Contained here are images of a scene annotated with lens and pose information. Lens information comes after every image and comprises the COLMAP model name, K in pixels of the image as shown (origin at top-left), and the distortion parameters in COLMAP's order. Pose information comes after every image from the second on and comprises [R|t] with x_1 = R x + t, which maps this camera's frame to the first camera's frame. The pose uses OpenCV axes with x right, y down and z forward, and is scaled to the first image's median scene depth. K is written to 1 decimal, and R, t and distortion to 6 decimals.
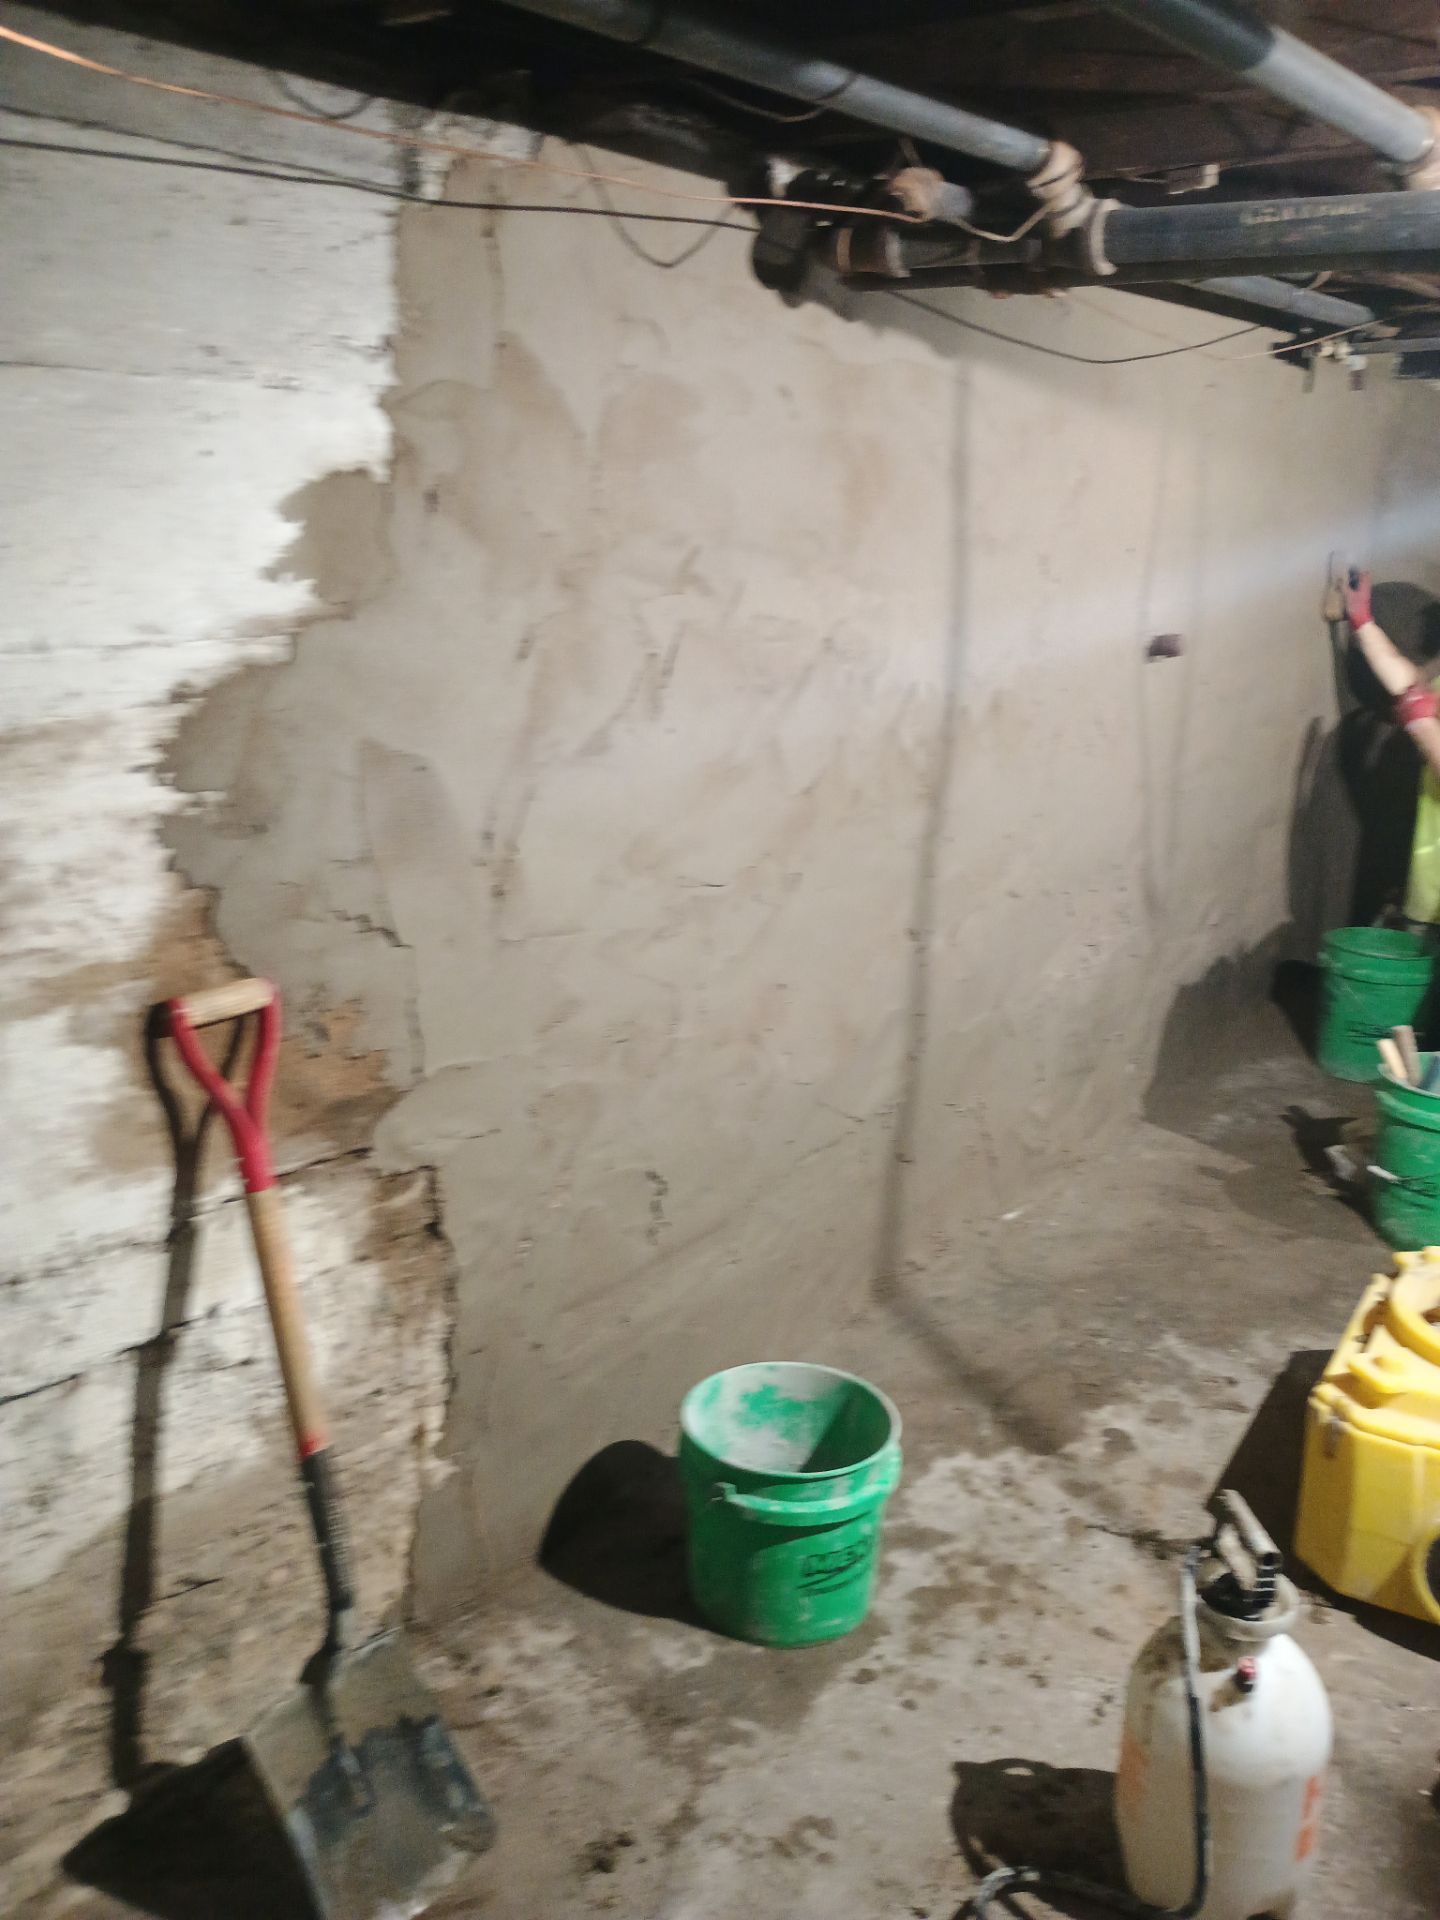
lens RADIAL K [[1648.9, 0, 755.7], [0, 1648.9, 961.2], [0, 0, 1]] dist [0.064024, -0.076925]
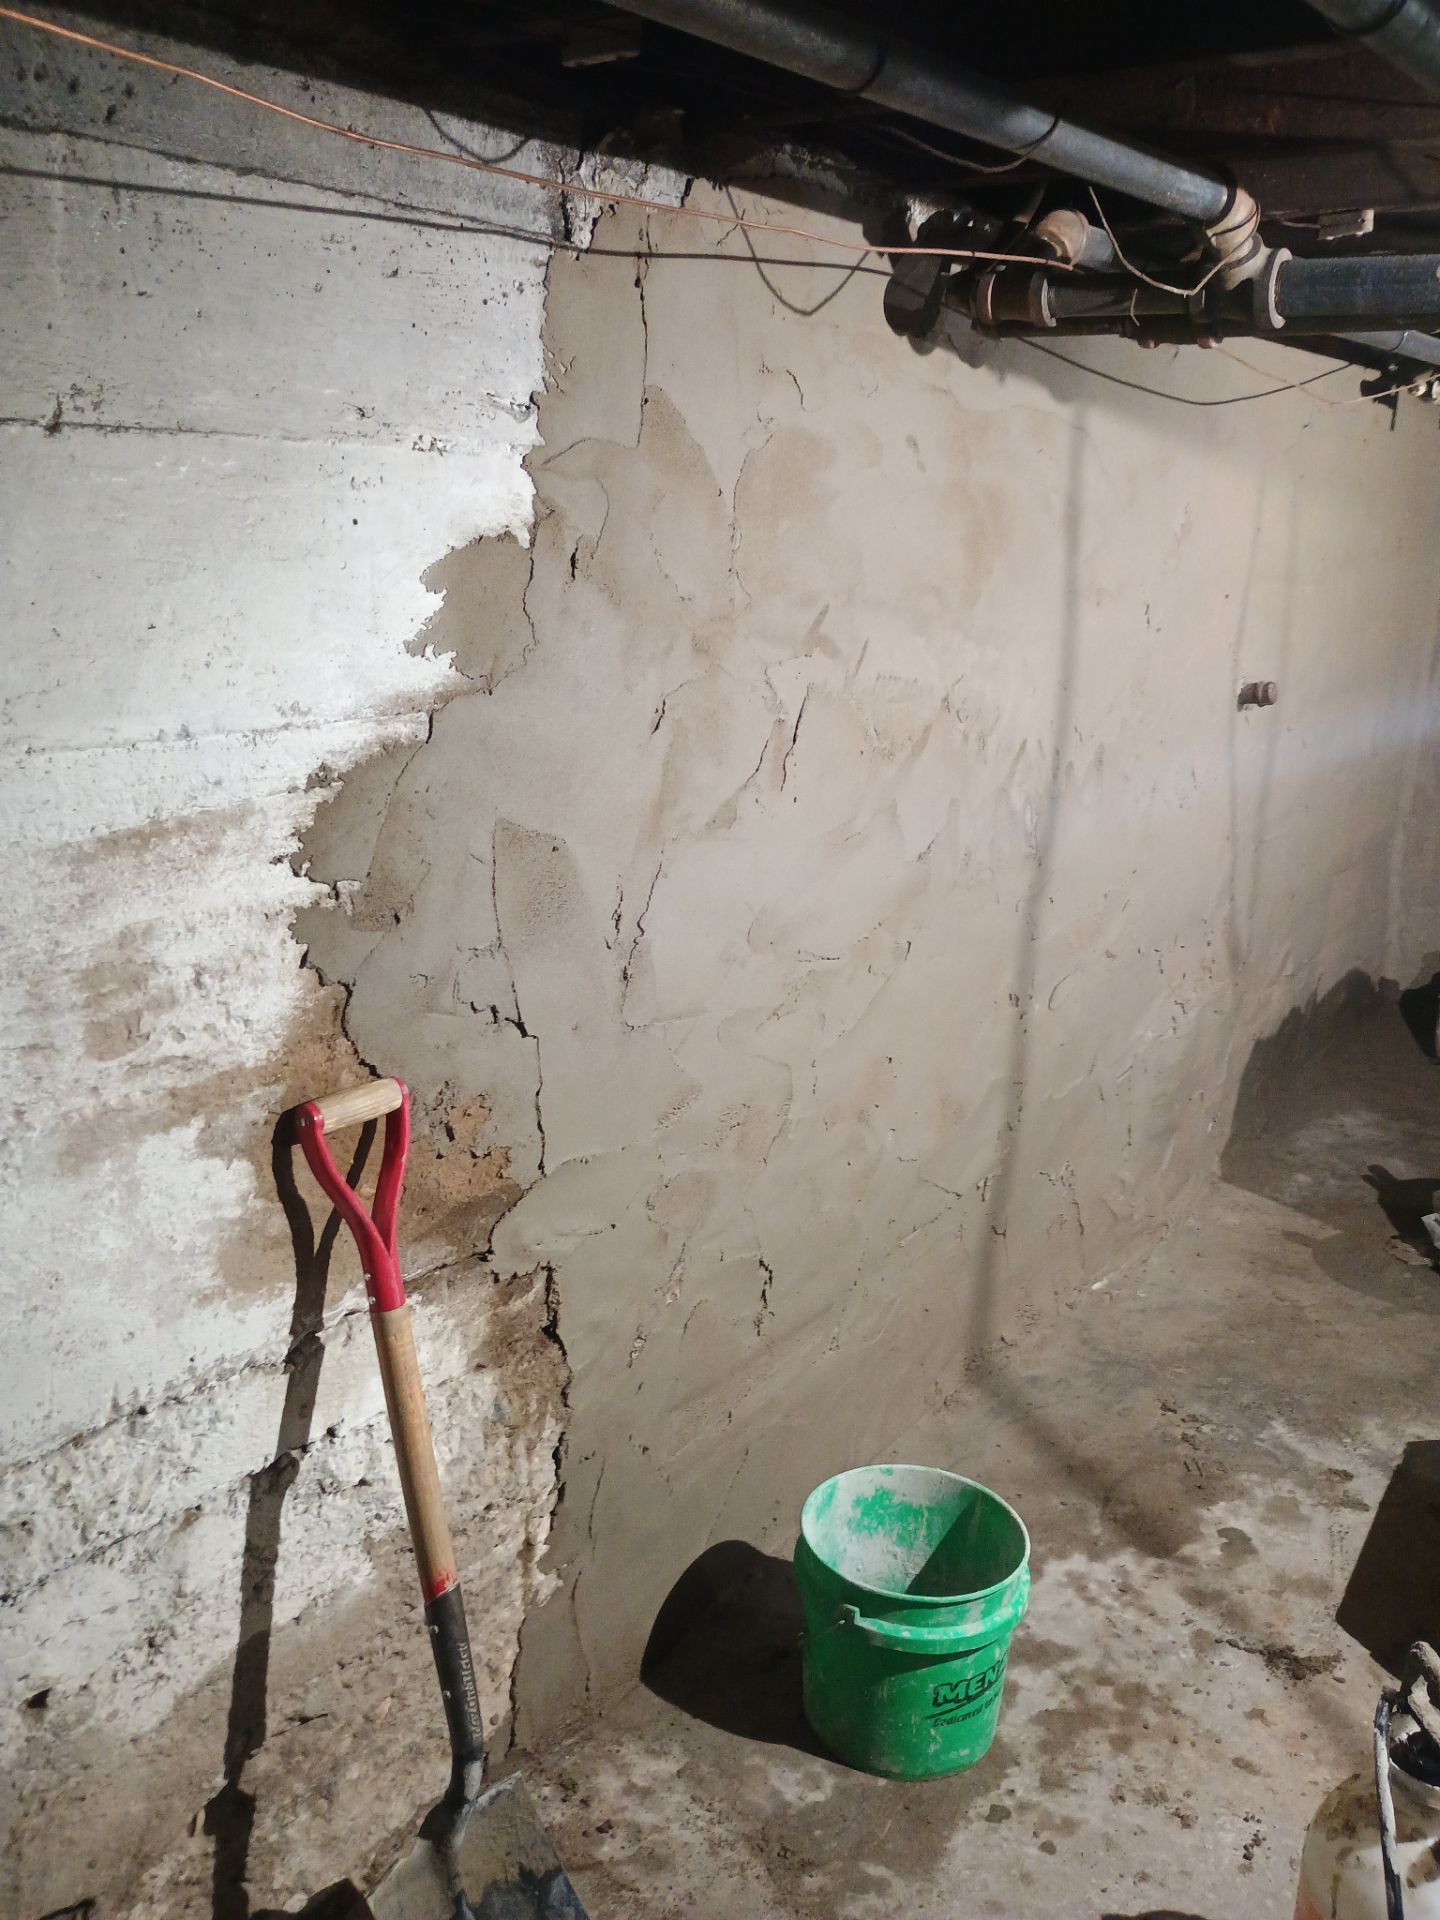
lens RADIAL K [[1648.9, 0, 738.2], [0, 1648.9, 951.5], [0, 0, 1]] dist [0.064024, -0.076925]
pose [[0.999919, 0.012480, -0.002422, -0.089219], [-0.012501, 0.999882, -0.008914, -0.047757], [0.002310, 0.008943, 0.999957, 0.059551]]
